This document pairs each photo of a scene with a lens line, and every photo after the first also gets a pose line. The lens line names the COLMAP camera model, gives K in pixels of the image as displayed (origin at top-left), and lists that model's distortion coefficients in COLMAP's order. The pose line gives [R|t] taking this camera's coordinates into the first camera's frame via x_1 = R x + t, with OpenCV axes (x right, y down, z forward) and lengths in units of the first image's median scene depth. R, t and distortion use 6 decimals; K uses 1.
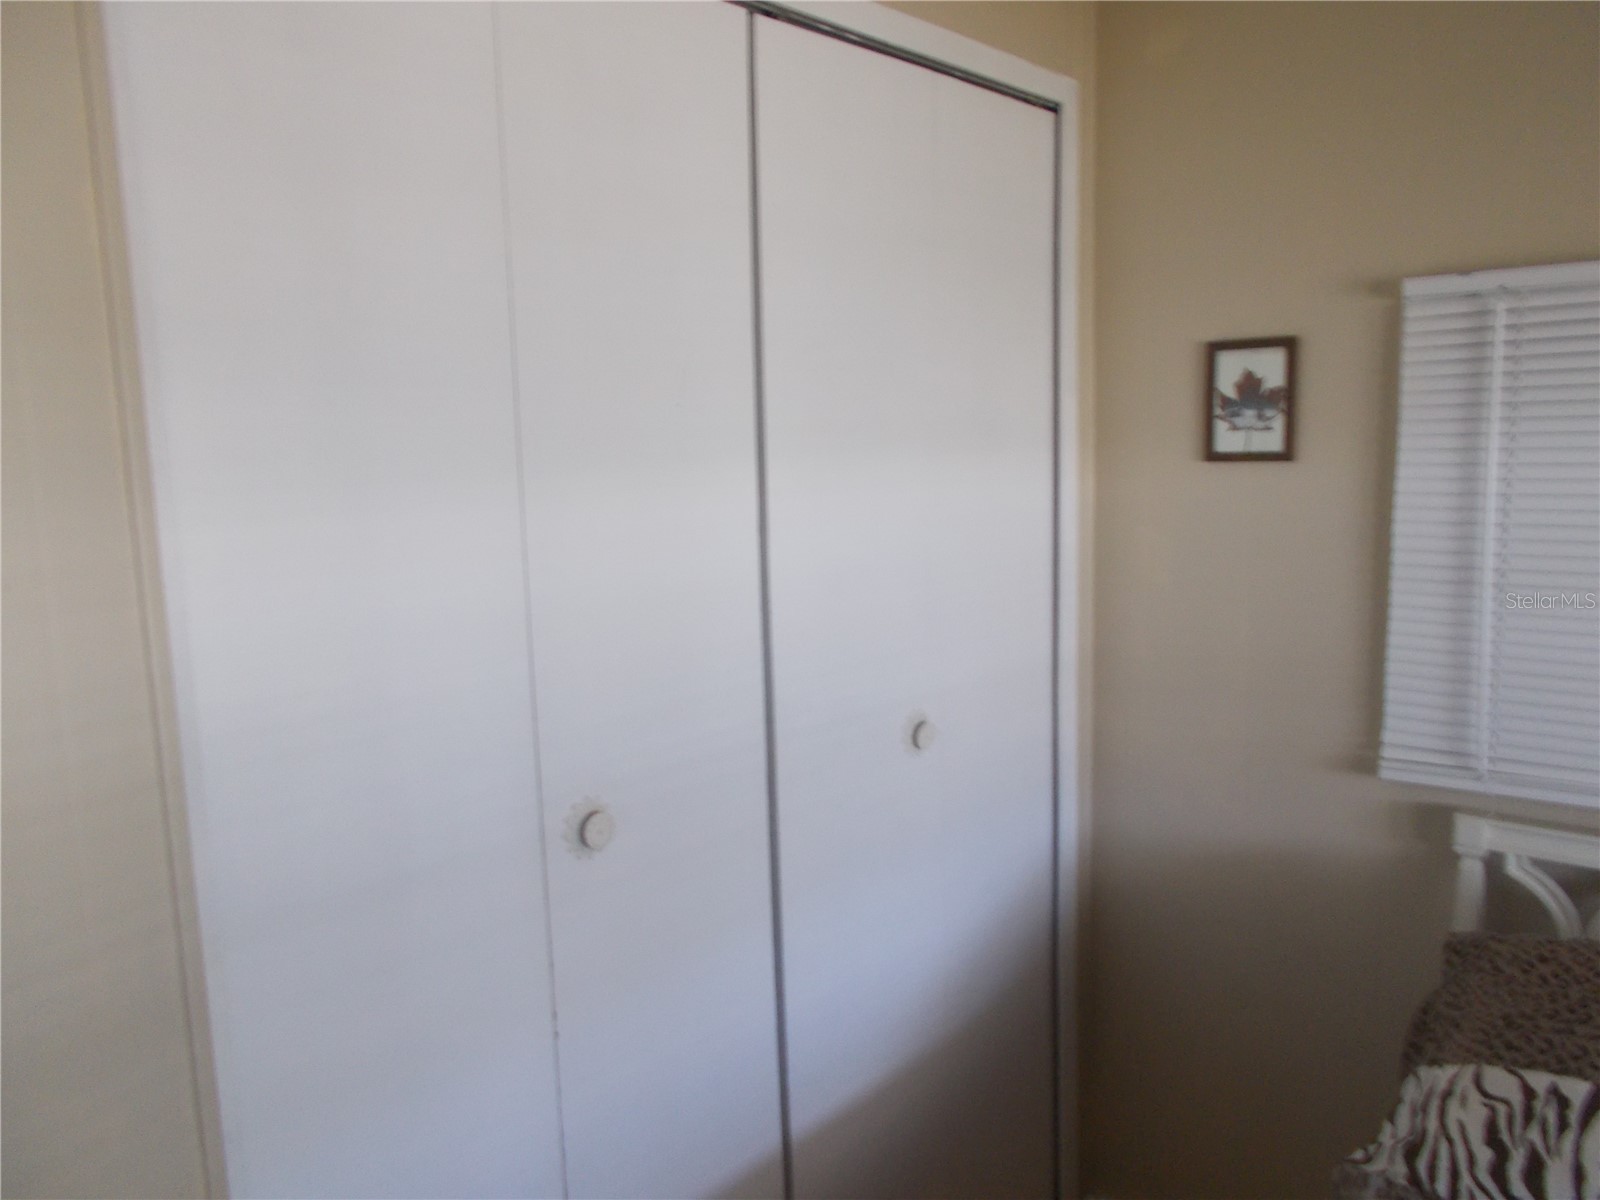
lens RADIAL K [[1224.6, 0, 800.0], [0, 1224.6, 600.0], [0, 0, 1]] dist [0.024743, -0.003635]
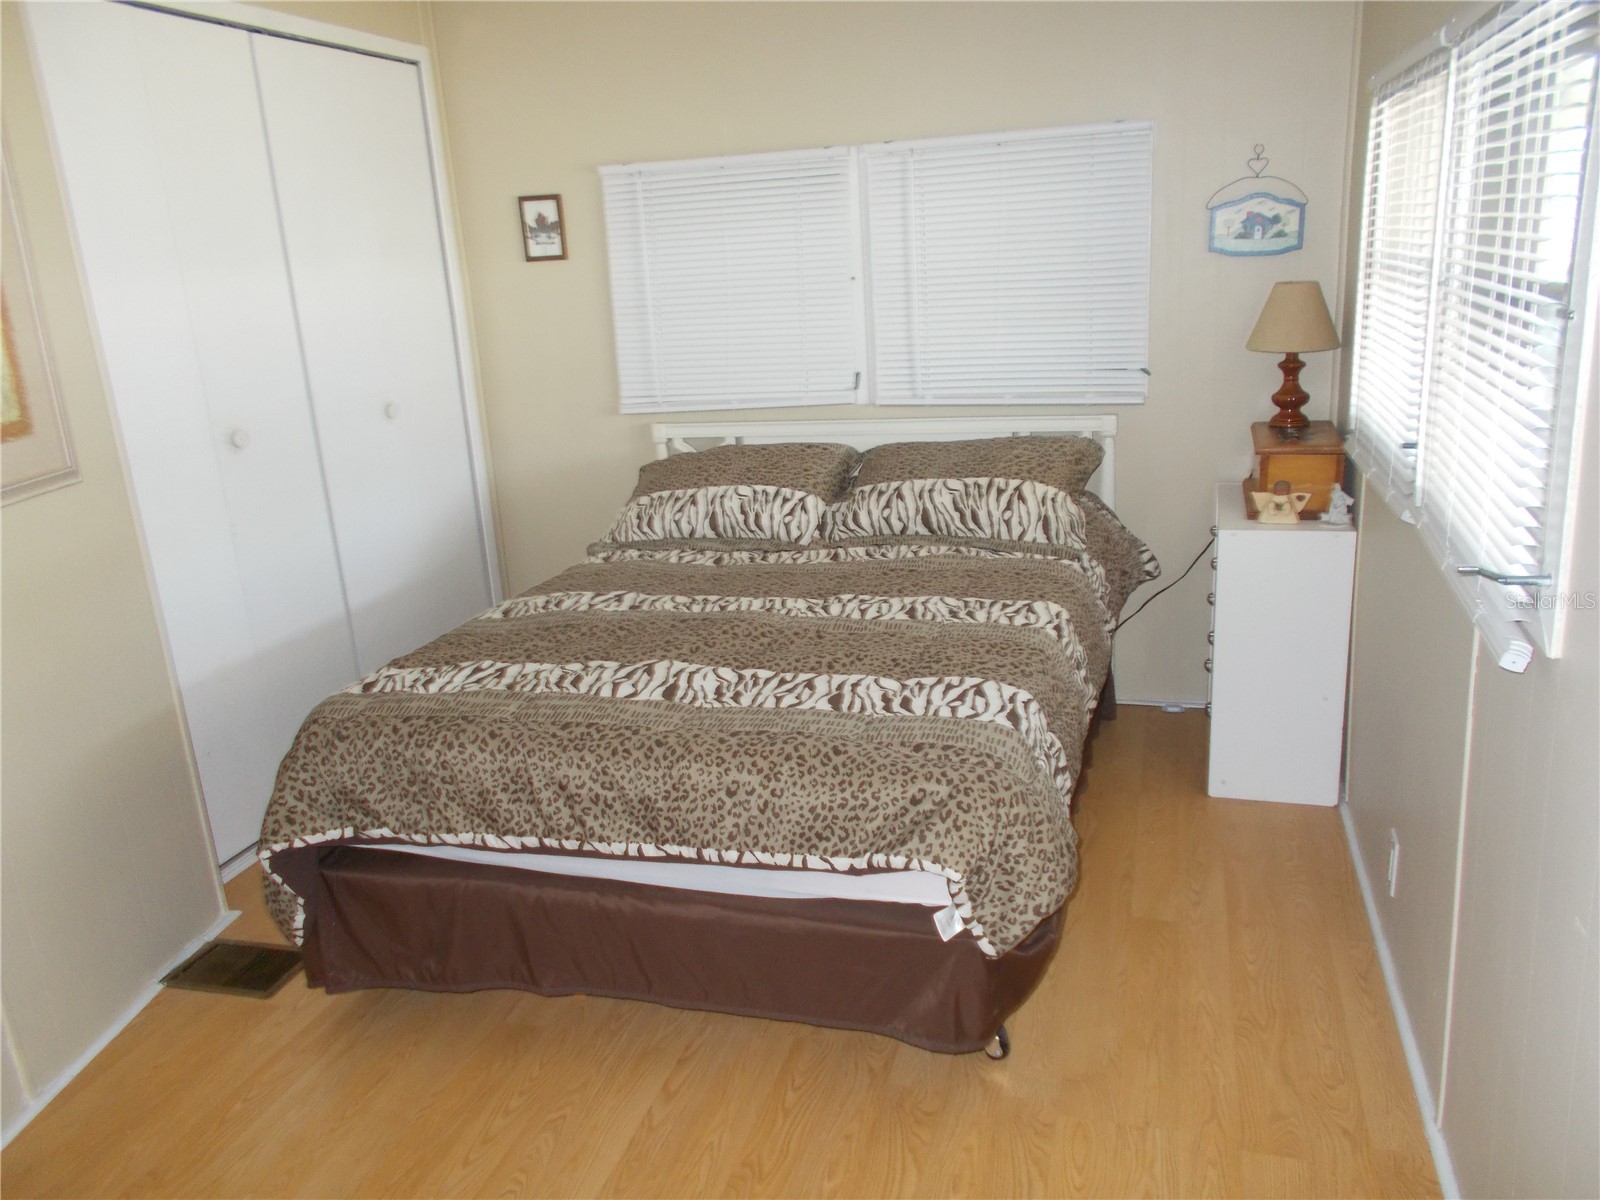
lens RADIAL K [[1224.6, 0, 800.0], [0, 1224.6, 600.0], [0, 0, 1]] dist [0.024743, -0.003635]
pose [[0.902890, -0.149655, 0.402981, -0.134387], [0.095663, 0.983886, 0.151051, 0.161440], [-0.419093, -0.097832, 0.902657, -0.981051]]
